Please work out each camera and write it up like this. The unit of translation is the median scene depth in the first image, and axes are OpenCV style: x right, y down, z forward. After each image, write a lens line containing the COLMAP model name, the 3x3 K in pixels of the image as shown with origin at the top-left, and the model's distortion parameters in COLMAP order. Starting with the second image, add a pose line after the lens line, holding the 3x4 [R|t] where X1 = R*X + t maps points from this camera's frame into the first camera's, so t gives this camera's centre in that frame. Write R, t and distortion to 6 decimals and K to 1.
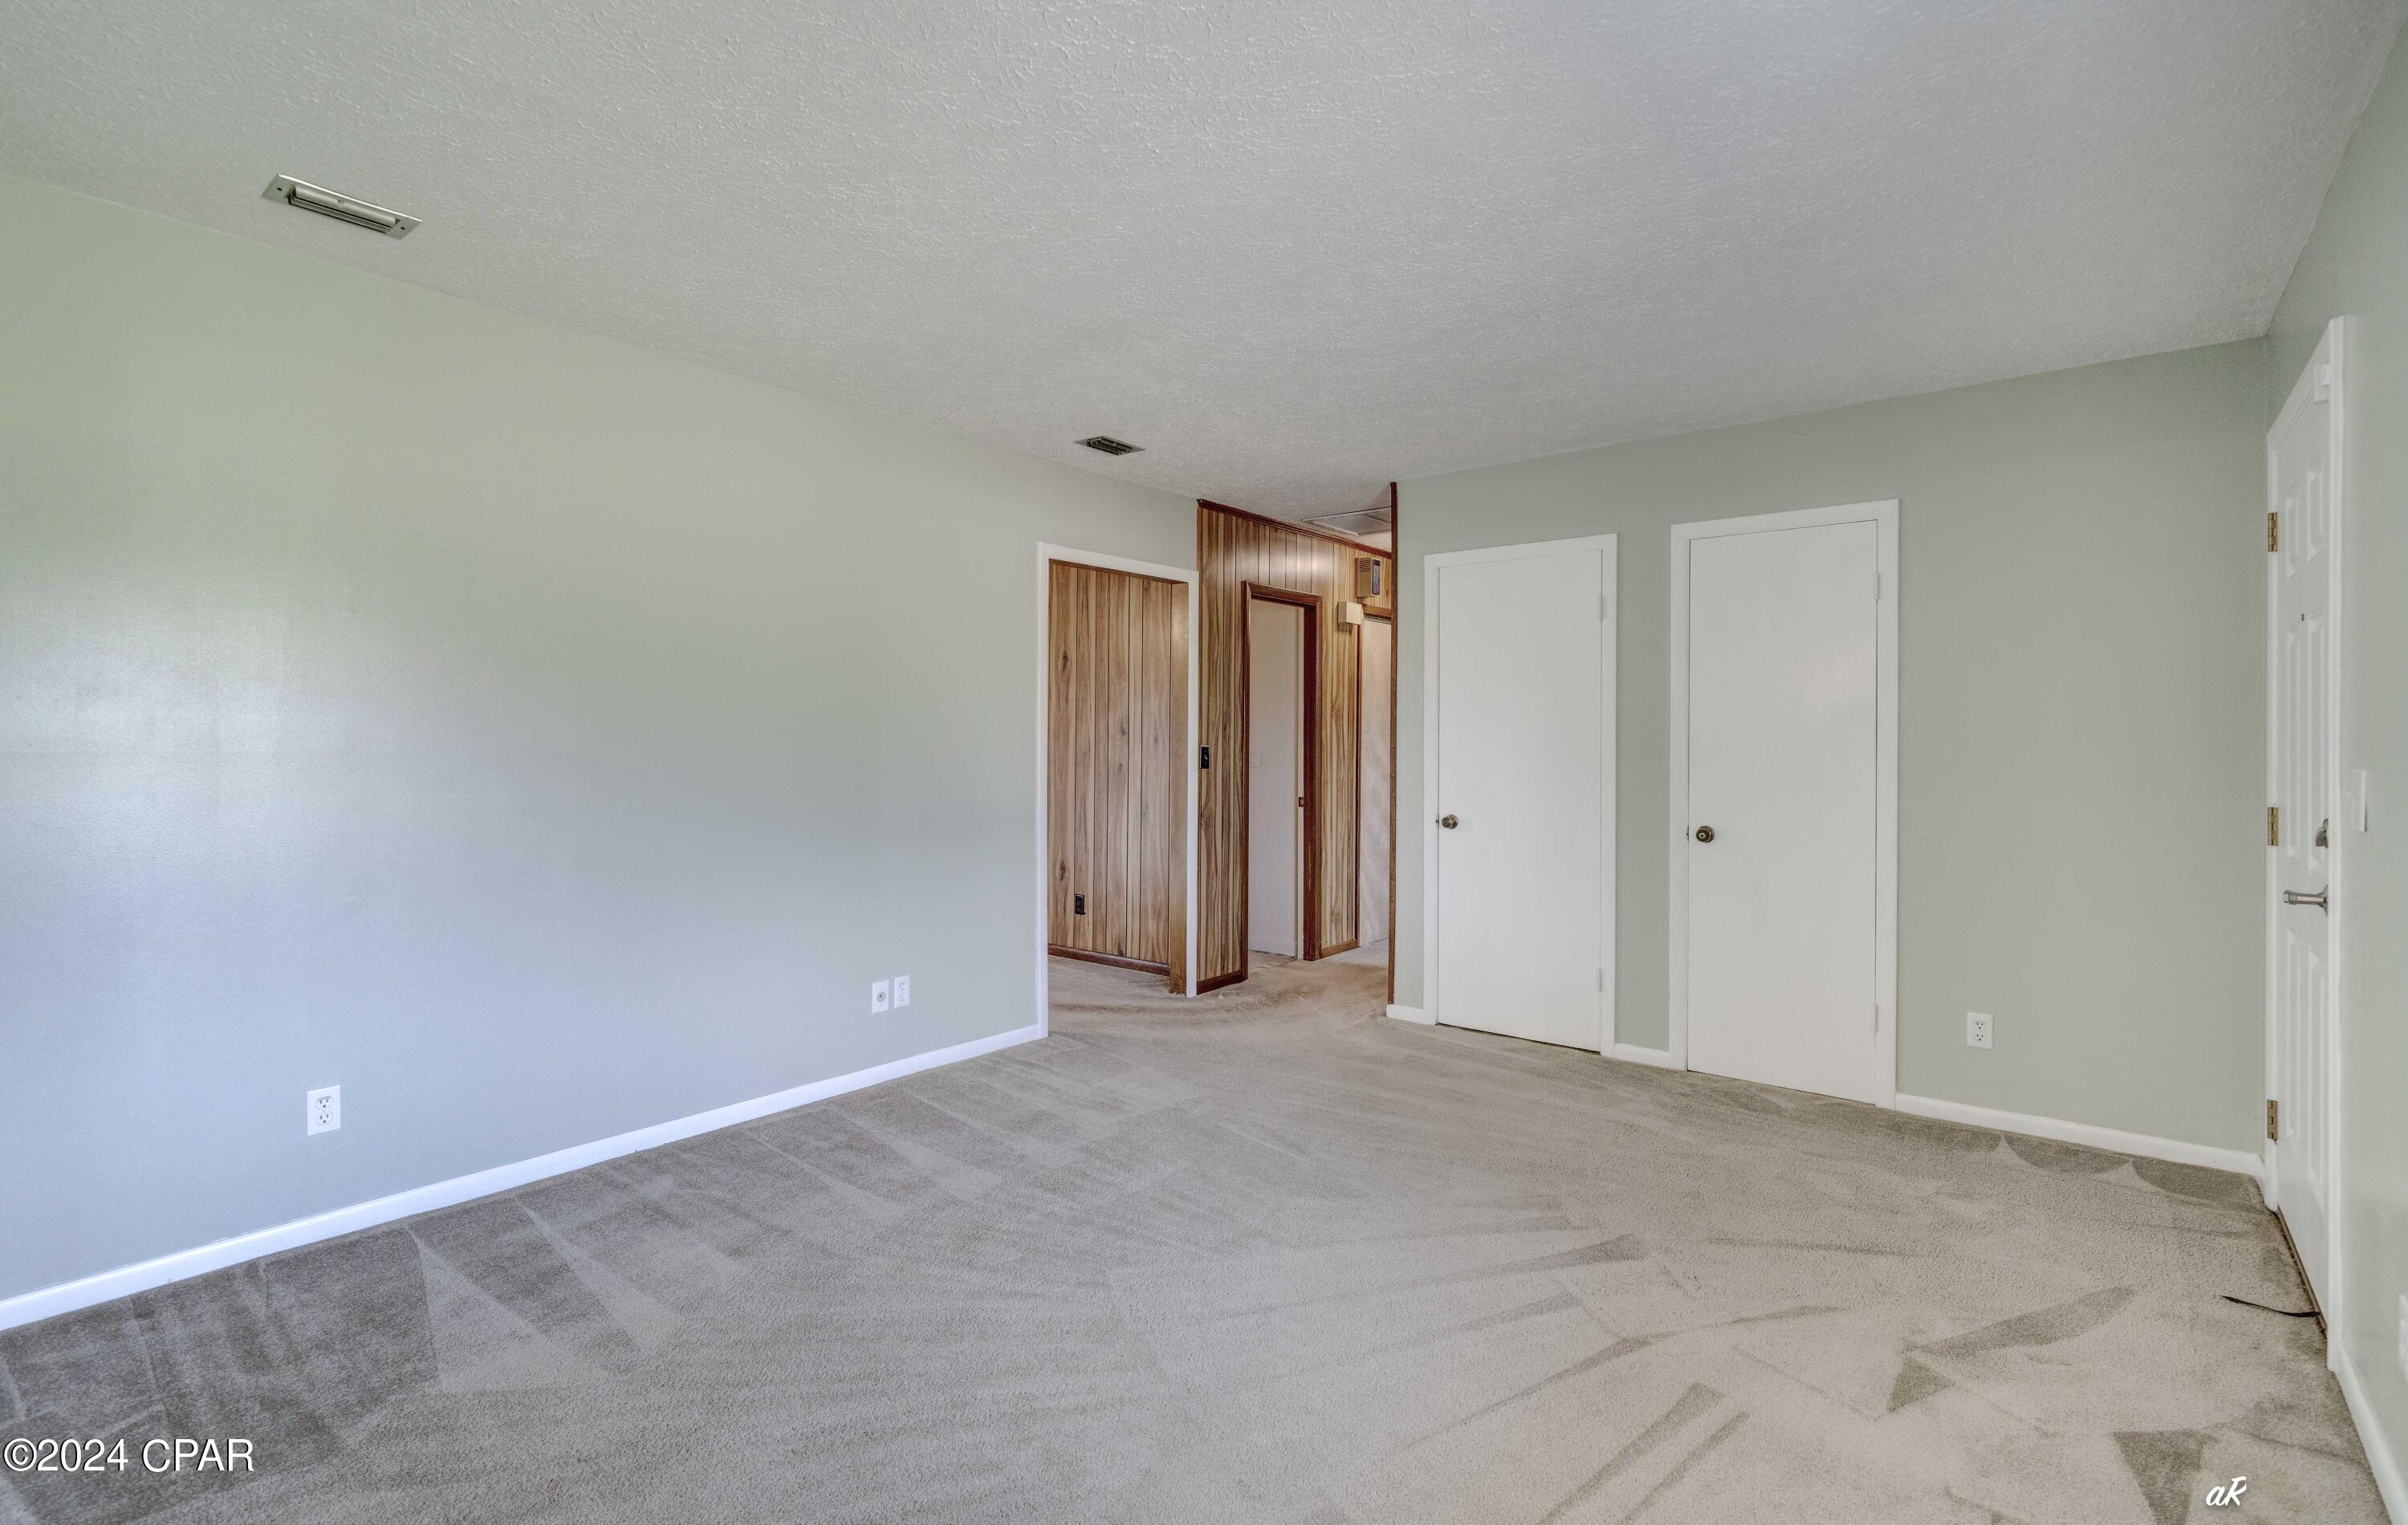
lens RADIAL K [[1092.3, 0, 1203.6], [0, 1092.3, 746.7], [0, 0, 1]] dist [0.002554, 0.000345]
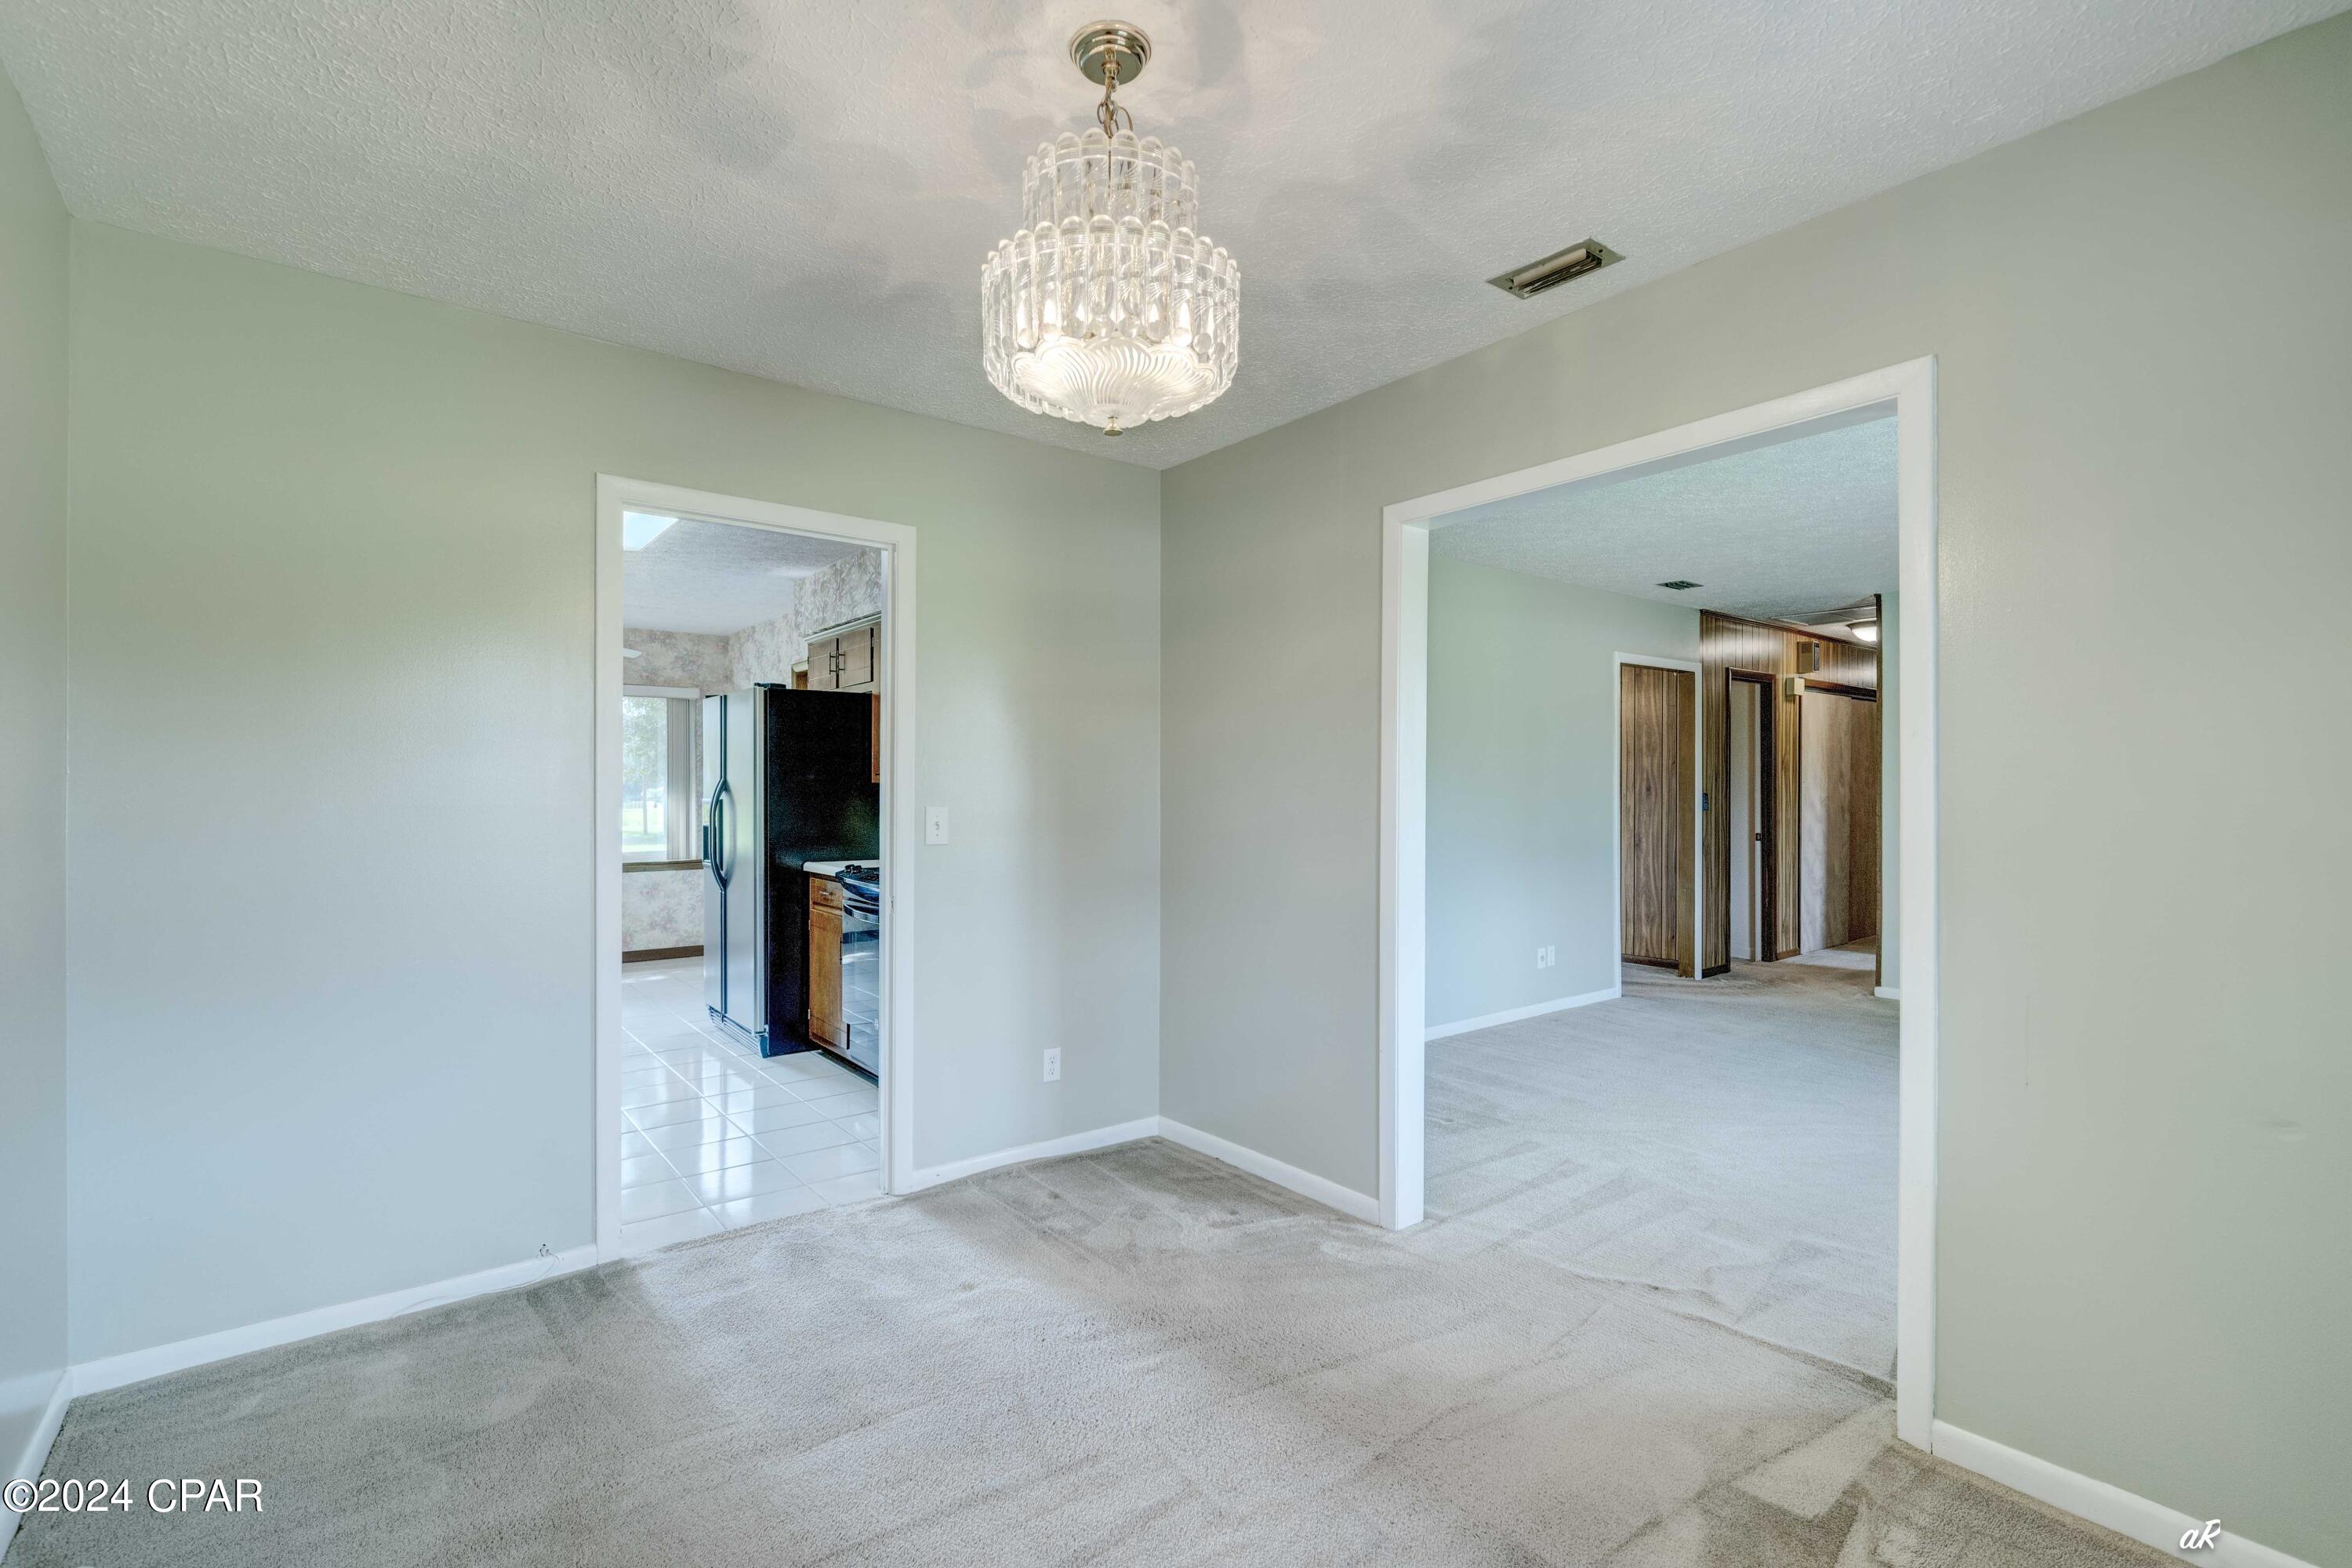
lens RADIAL K [[1074.1, 0, 1162.3], [0, 1074.1, 795.5], [0, 0, 1]] dist [-0.000930, -0.000060]
pose [[0.973285, -0.008609, -0.229441, -0.316048], [0.007874, 0.999961, -0.004119, 0.002368], [0.229467, 0.002203, 0.973314, -0.395958]]
